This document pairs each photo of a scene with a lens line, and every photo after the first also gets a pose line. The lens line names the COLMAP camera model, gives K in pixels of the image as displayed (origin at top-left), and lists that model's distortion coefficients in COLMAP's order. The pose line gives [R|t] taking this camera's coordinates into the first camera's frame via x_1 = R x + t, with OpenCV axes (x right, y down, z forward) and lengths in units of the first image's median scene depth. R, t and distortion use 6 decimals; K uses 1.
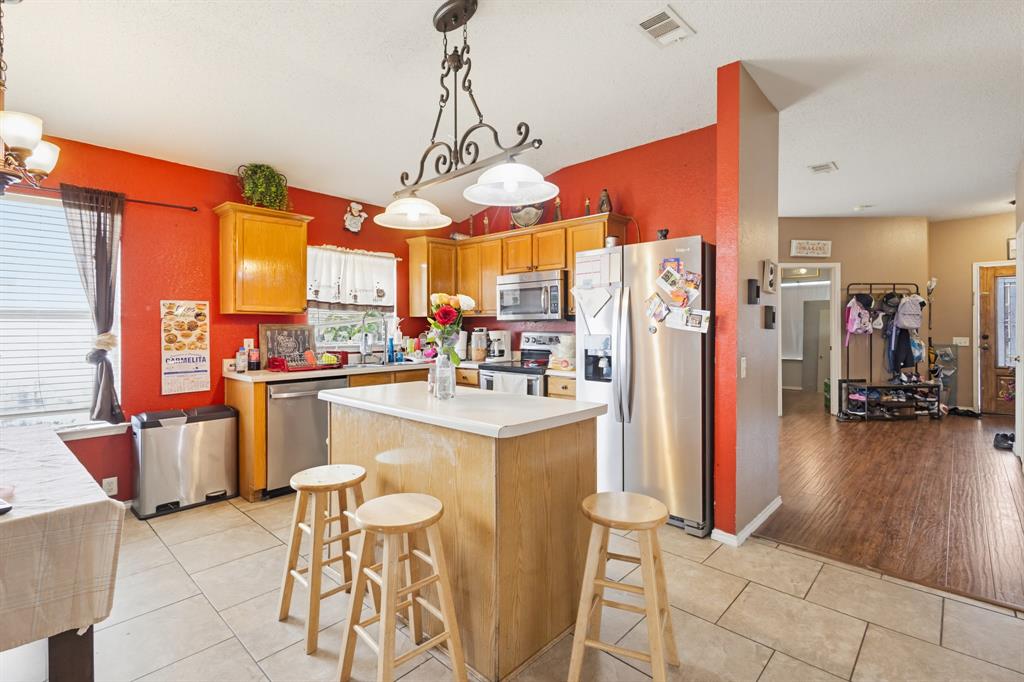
lens RADIAL K [[475.6, 0, 513.7], [0, 475.6, 329.2], [0, 0, 1]] dist [0.027170, -0.000162]
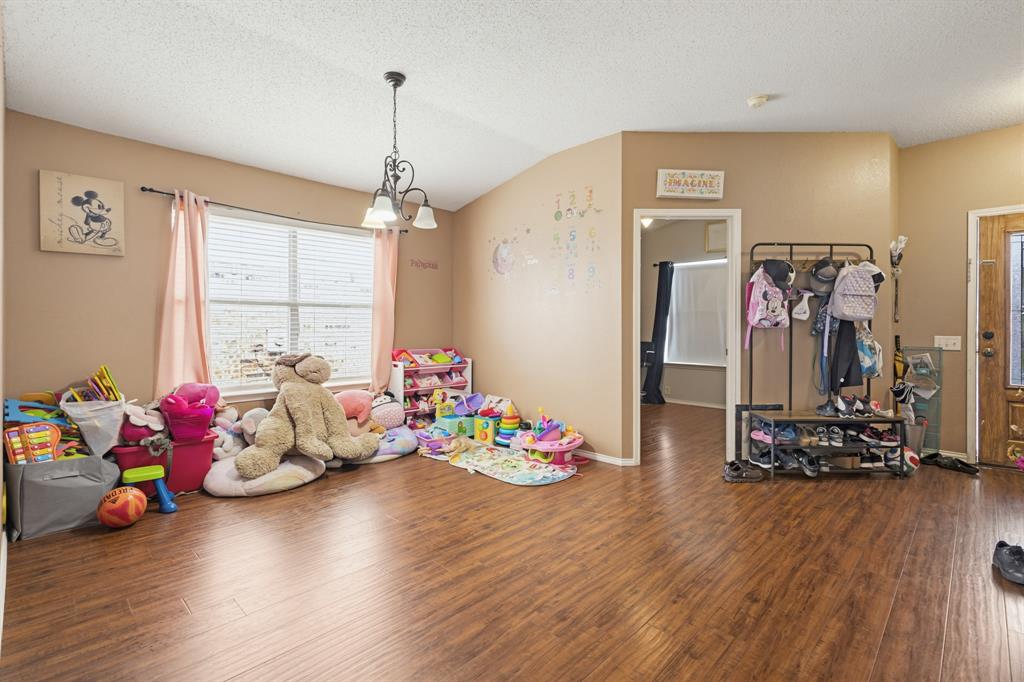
lens RADIAL K [[469.3, 0, 515.5], [0, 469.3, 327.3], [0, 0, 1]] dist [0.026695, 0.000067]
pose [[0.999614, 0.007938, -0.026611, 0.415729], [-0.007911, 0.999968, 0.001113, 0.010077], [0.026619, -0.000902, 0.999645, 0.407002]]
